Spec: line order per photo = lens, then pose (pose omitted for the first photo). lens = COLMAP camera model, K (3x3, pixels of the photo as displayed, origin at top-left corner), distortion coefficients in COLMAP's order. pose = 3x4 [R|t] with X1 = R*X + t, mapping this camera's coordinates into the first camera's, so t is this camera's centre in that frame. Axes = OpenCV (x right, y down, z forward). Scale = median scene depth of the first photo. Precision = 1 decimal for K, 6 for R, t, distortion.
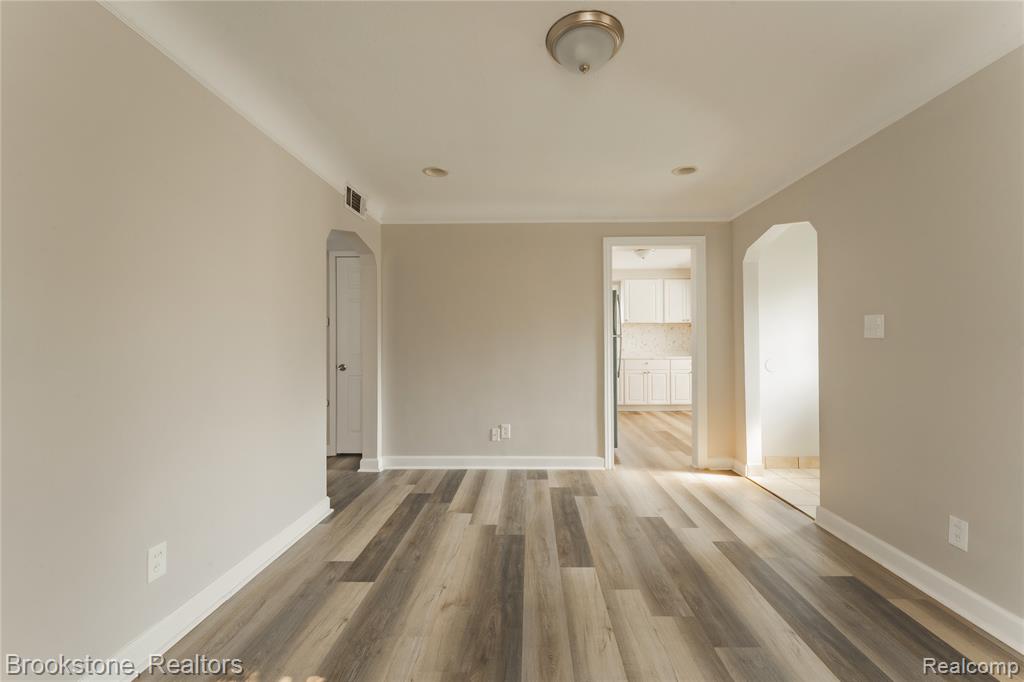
lens RADIAL K [[436.2, 0, 537.2], [0, 436.2, 338.2], [0, 0, 1]] dist [-0.000563, -0.000169]
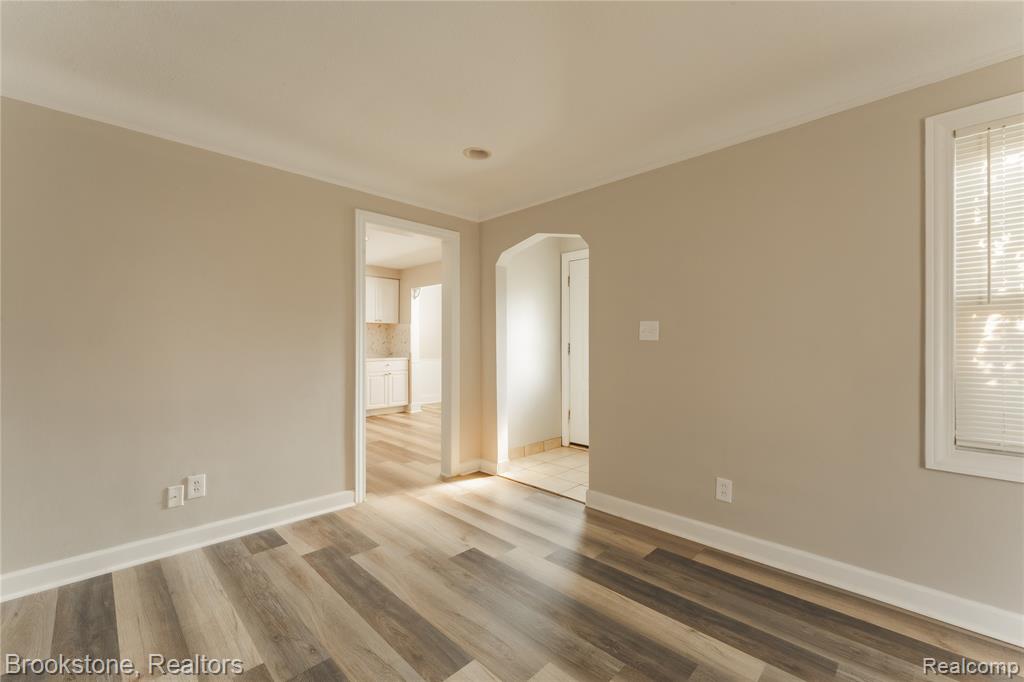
lens RADIAL K [[413.6, 0, 512.0], [0, 413.6, 341.0], [0, 0, 1]] dist [0.000167, -0.000155]
pose [[0.705038, 0.008703, 0.709116, -0.207528], [-0.011283, 0.999936, -0.001054, 0.004414], [-0.709079, -0.007258, 0.705091, 0.326986]]
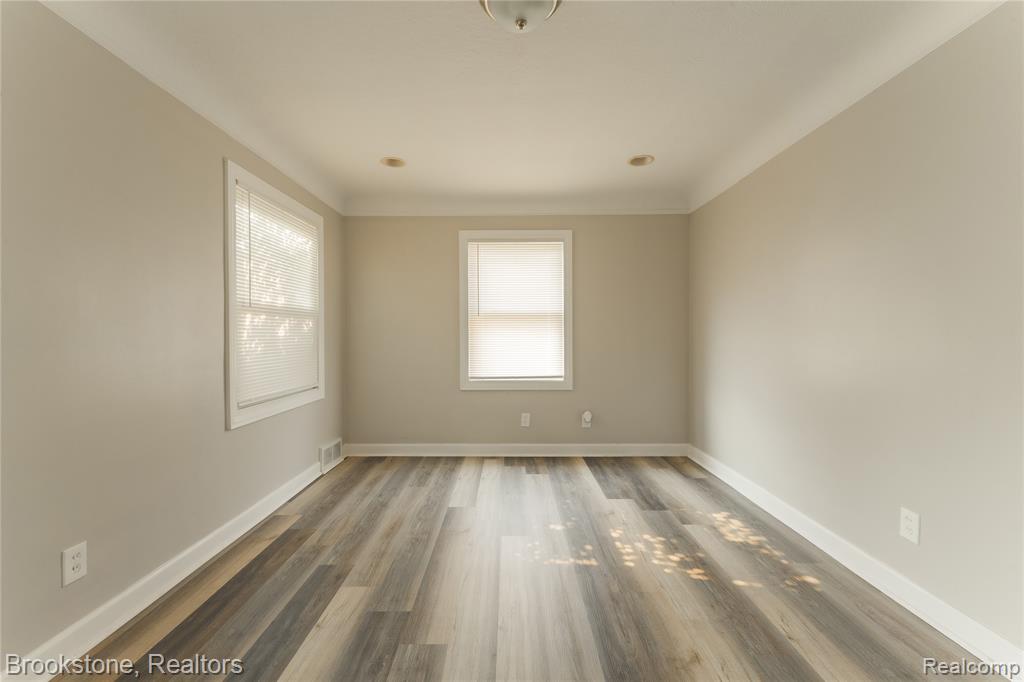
lens RADIAL K [[413.6, 0, 512.0], [0, 413.6, 341.0], [0, 0, 1]] dist [0.000167, -0.000155]
pose [[-0.999963, 0.006547, 0.005665, 0.069258], [0.006569, 0.999971, 0.003825, 0.013302], [-0.005640, 0.003863, -0.999977, 1.009333]]
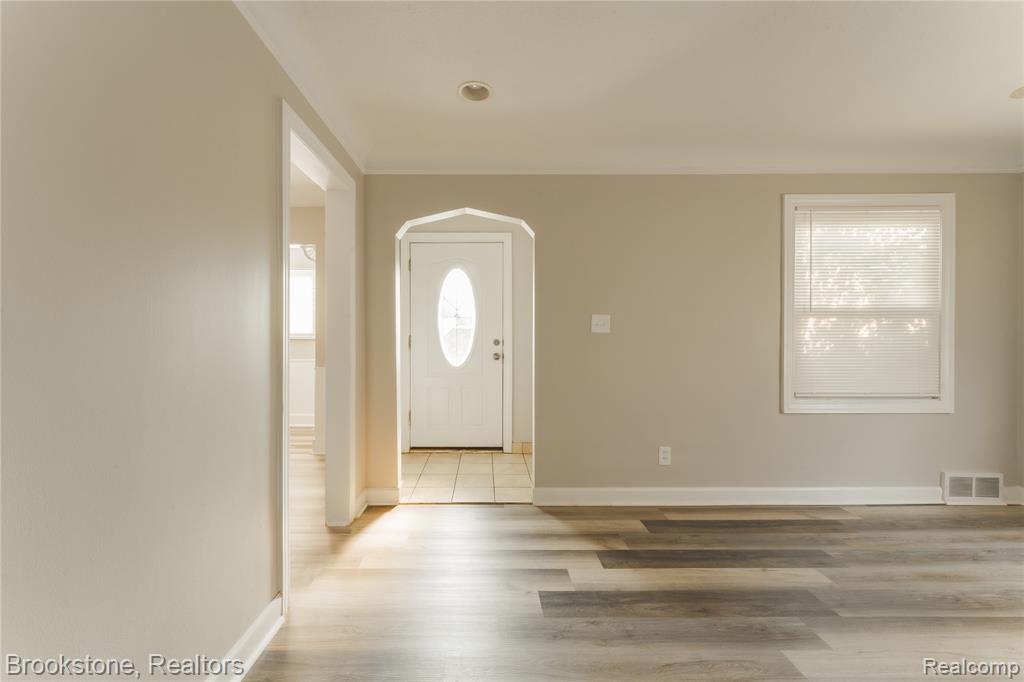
lens RADIAL K [[414.2, 0, 482.9], [0, 414.2, 336.8], [0, 0, 1]] dist [-0.000337, 0.000019]
pose [[0.009536, 0.003843, 0.999947, -0.313726], [-0.010197, 0.999941, -0.003746, 0.013526], [-0.999903, -0.010161, 0.009575, 0.935019]]
